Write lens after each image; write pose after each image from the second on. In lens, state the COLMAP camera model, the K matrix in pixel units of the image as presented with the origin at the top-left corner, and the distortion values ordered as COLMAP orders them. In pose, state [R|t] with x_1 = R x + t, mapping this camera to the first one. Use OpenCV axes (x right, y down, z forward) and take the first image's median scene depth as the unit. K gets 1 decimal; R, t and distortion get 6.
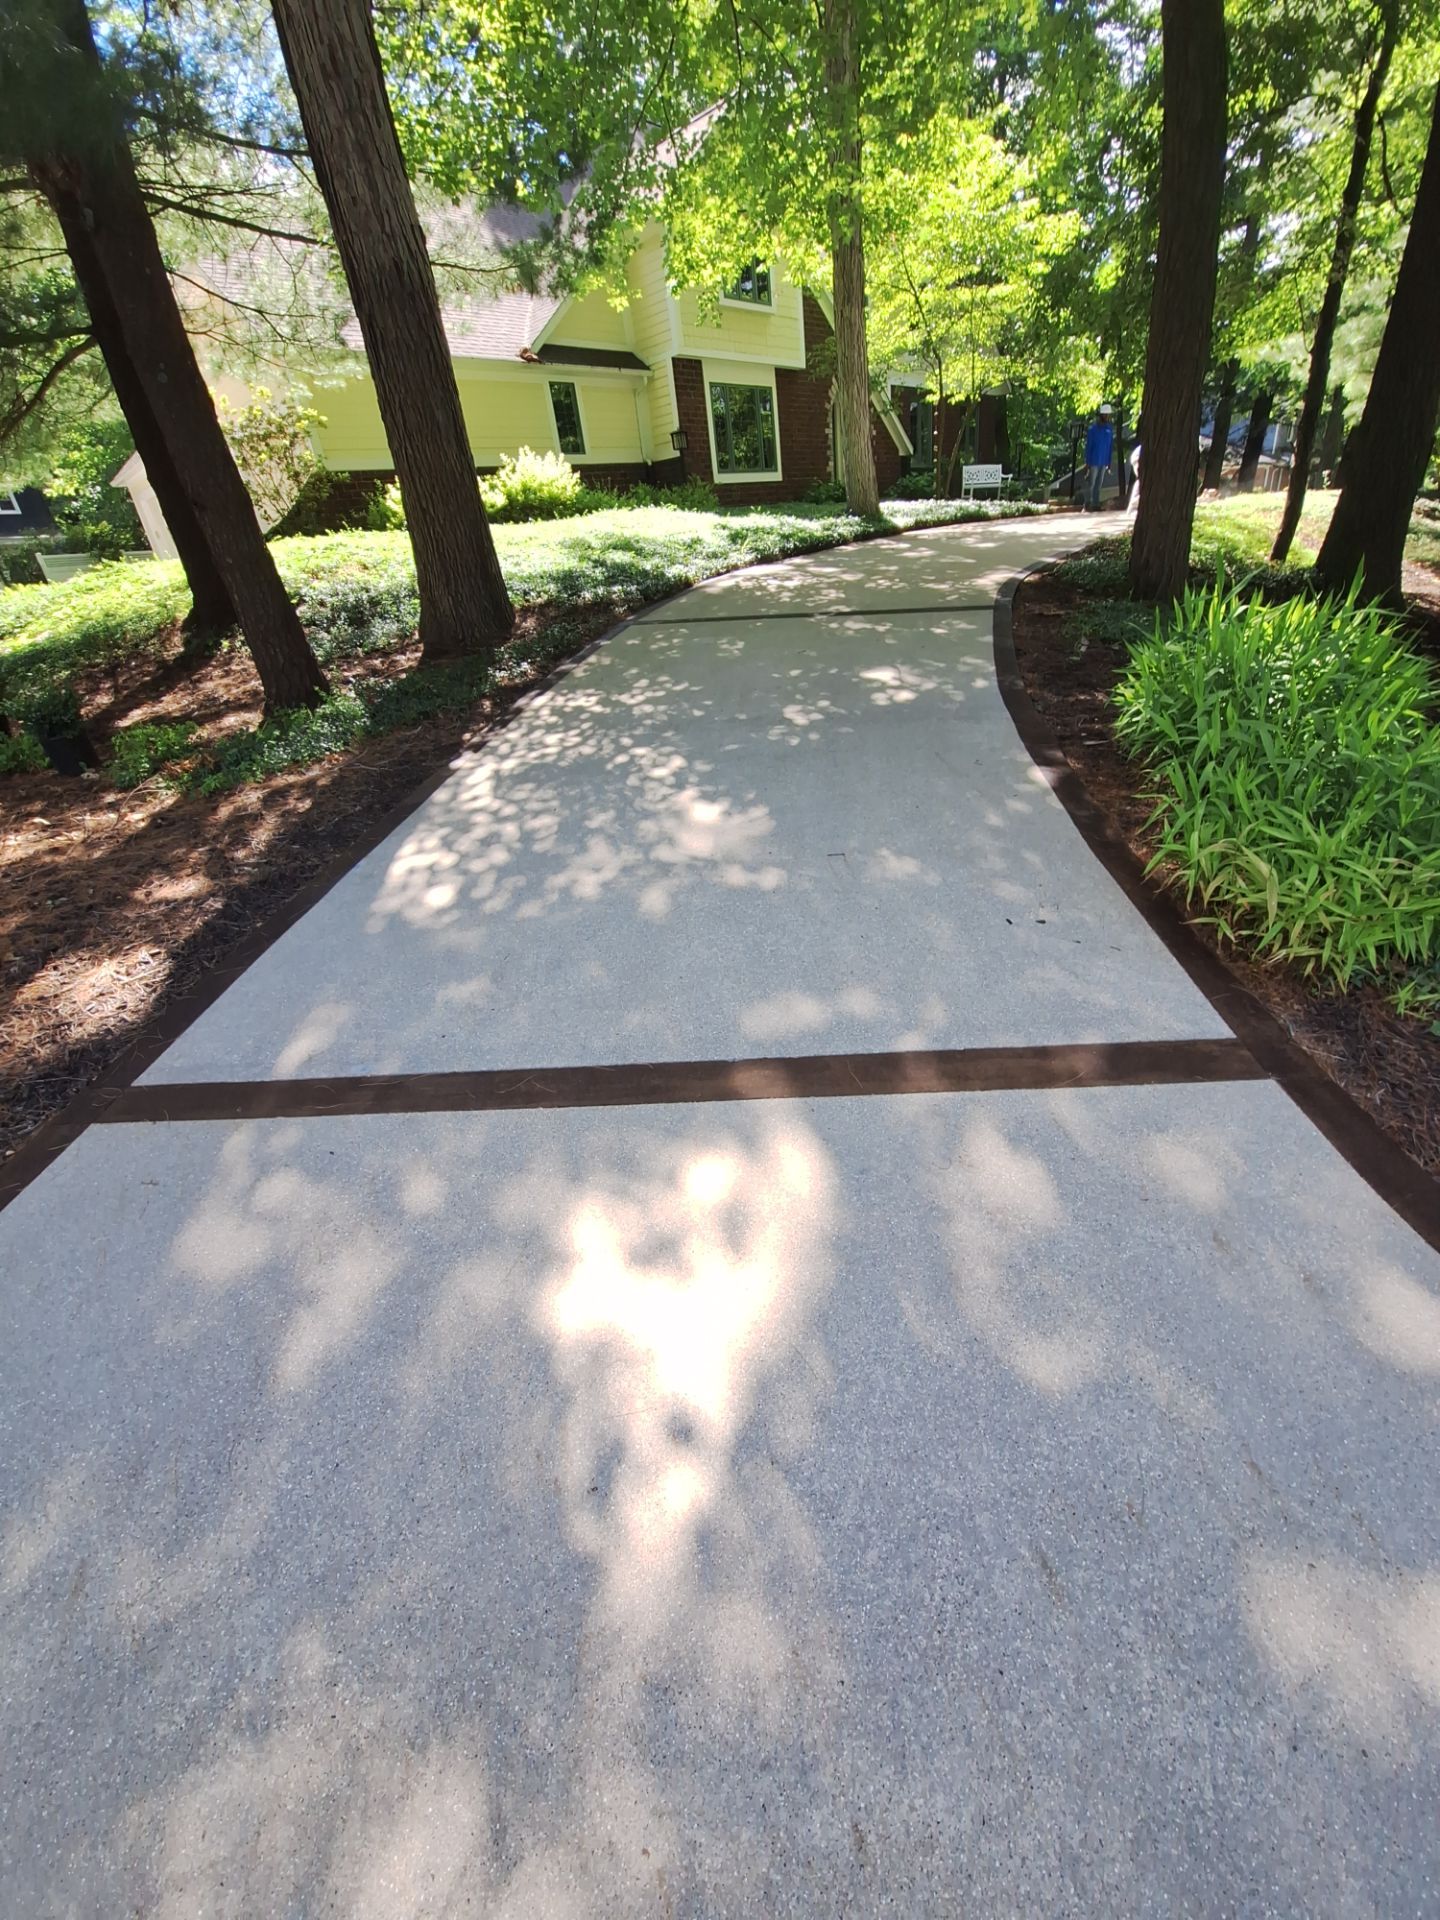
lens RADIAL K [[752.5, 0, 721.6], [0, 752.5, 969.3], [0, 0, 1]] dist [-0.004300, -0.008024]
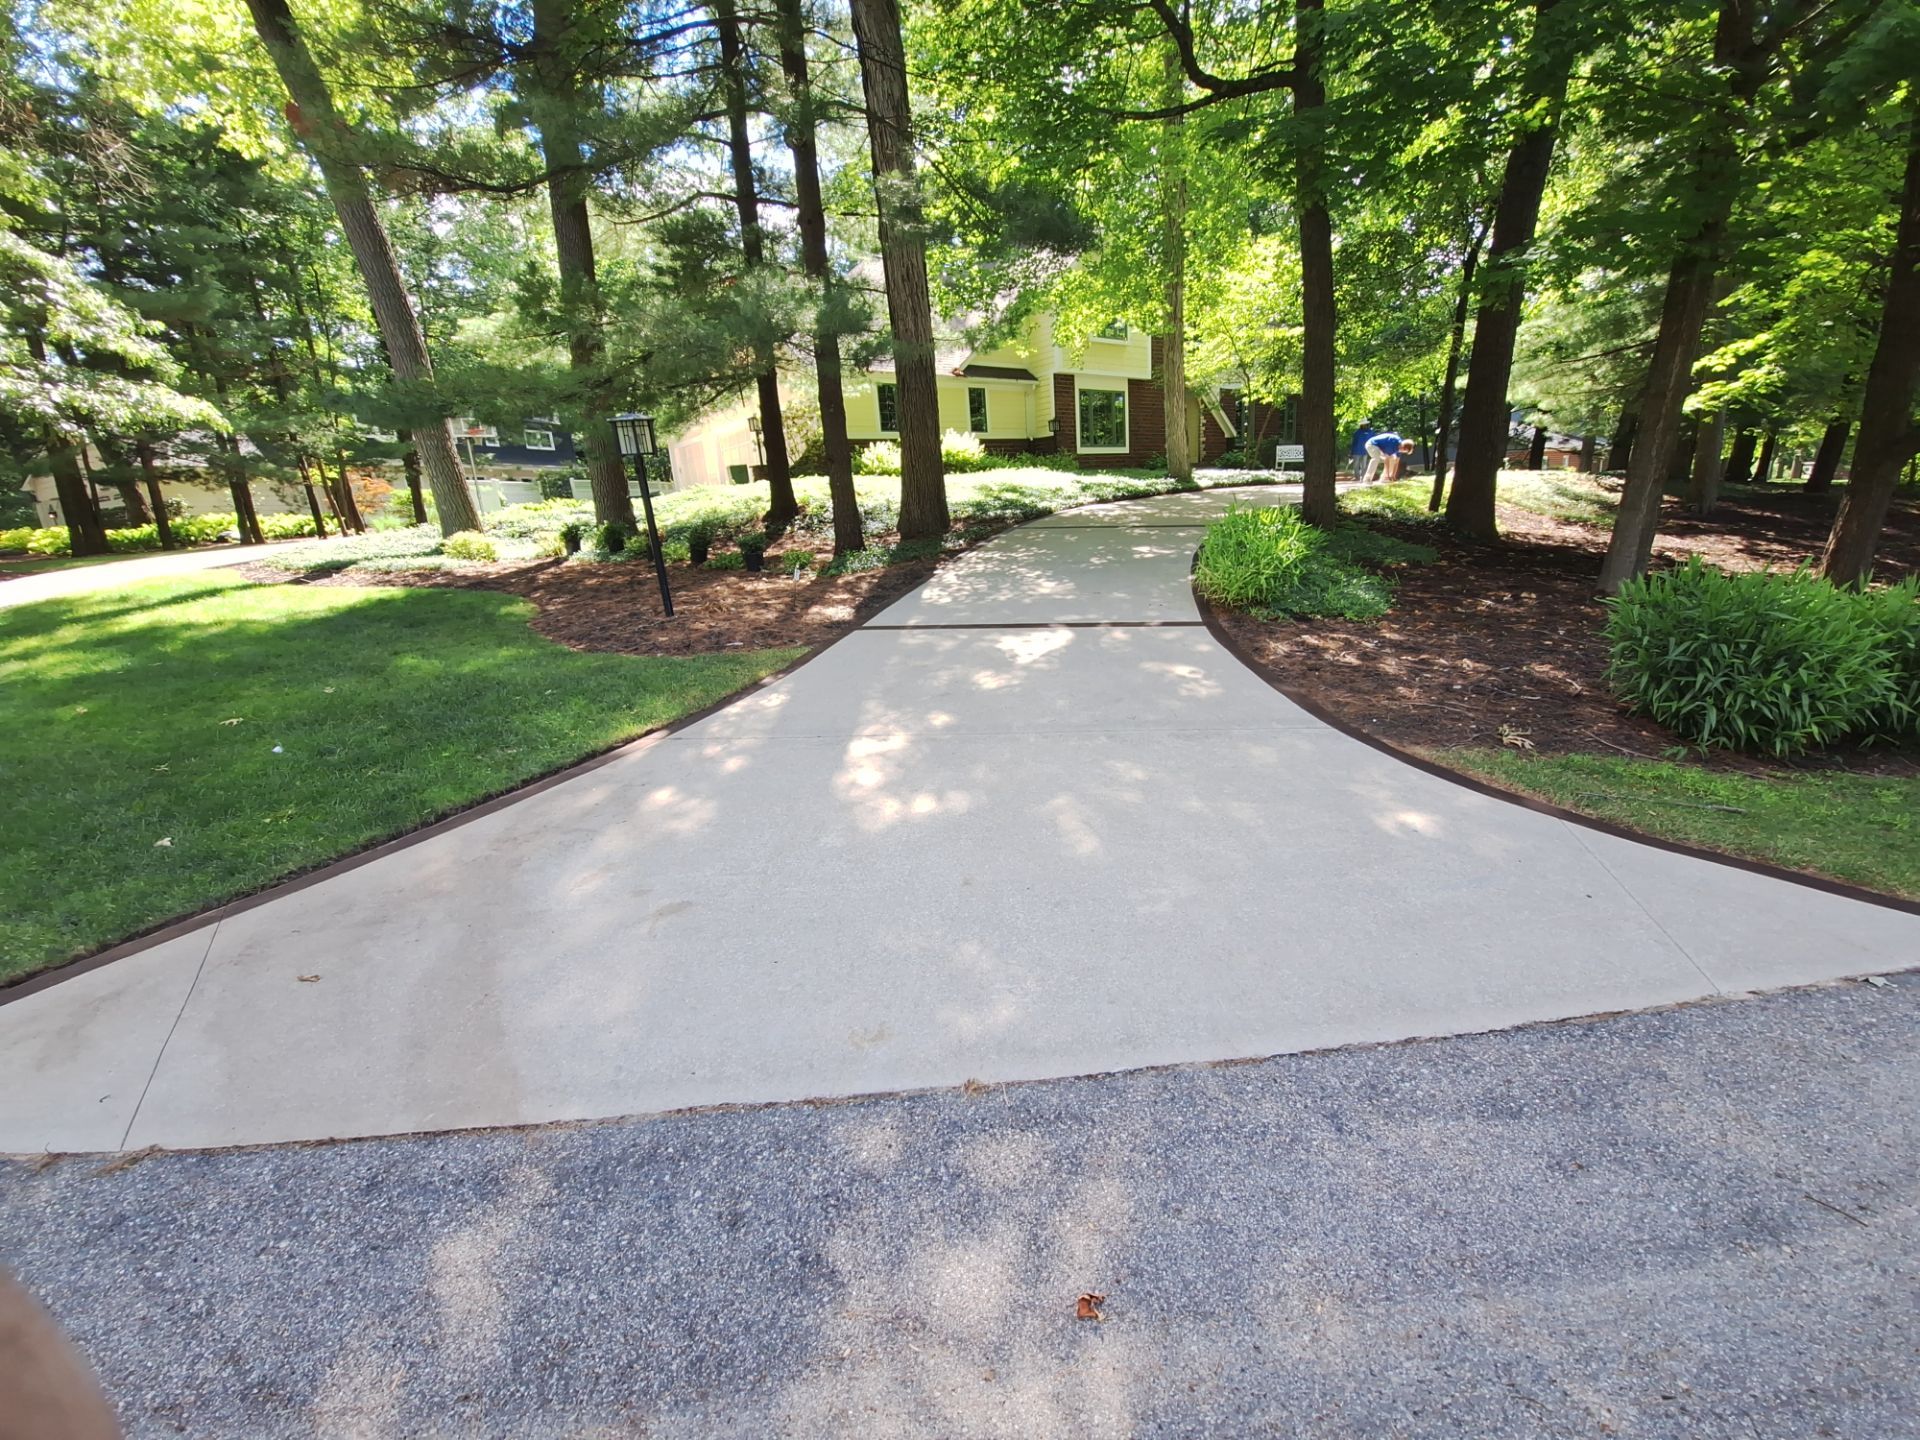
lens RADIAL K [[752.5, 0, 960.8], [0, 752.5, 727.7], [0, 0, 1]] dist [-0.004300, -0.008024]
pose [[0.986627, 0.082775, -0.140414, 0.024195], [-0.111050, 0.971946, -0.207336, 0.239360], [0.119313, 0.220156, 0.968140, -0.396138]]
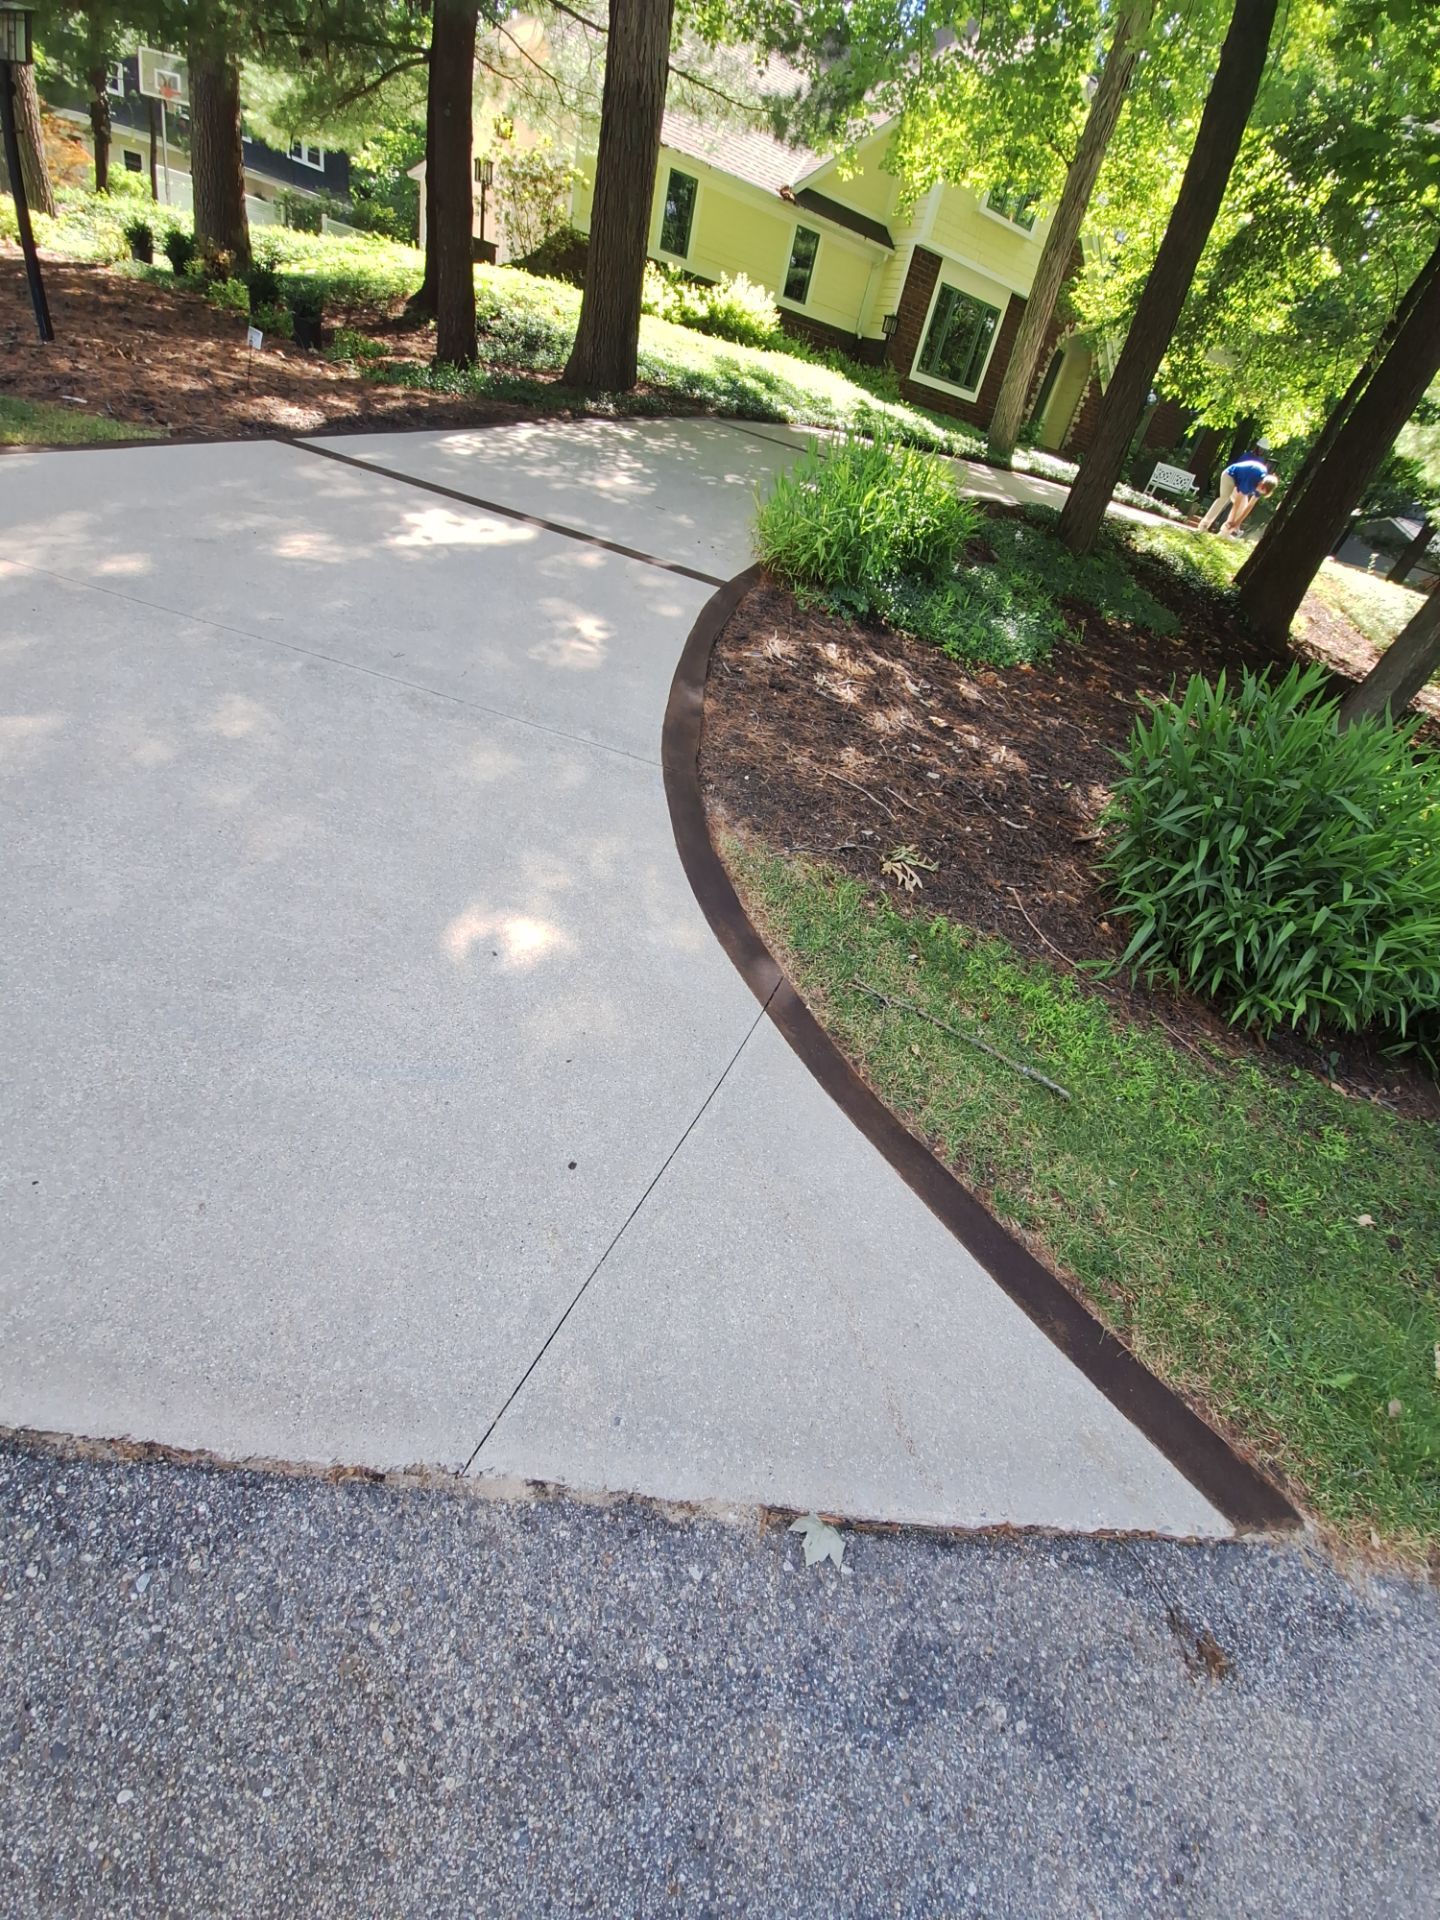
lens RADIAL K [[752.5, 0, 714.1], [0, 752.5, 961.6], [0, 0, 1]] dist [-0.004300, -0.008024]
pose [[0.907449, 0.417581, -0.046510, 0.218880], [-0.410625, 0.904851, 0.112392, 0.158691], [0.089017, -0.082891, 0.992575, -0.243361]]
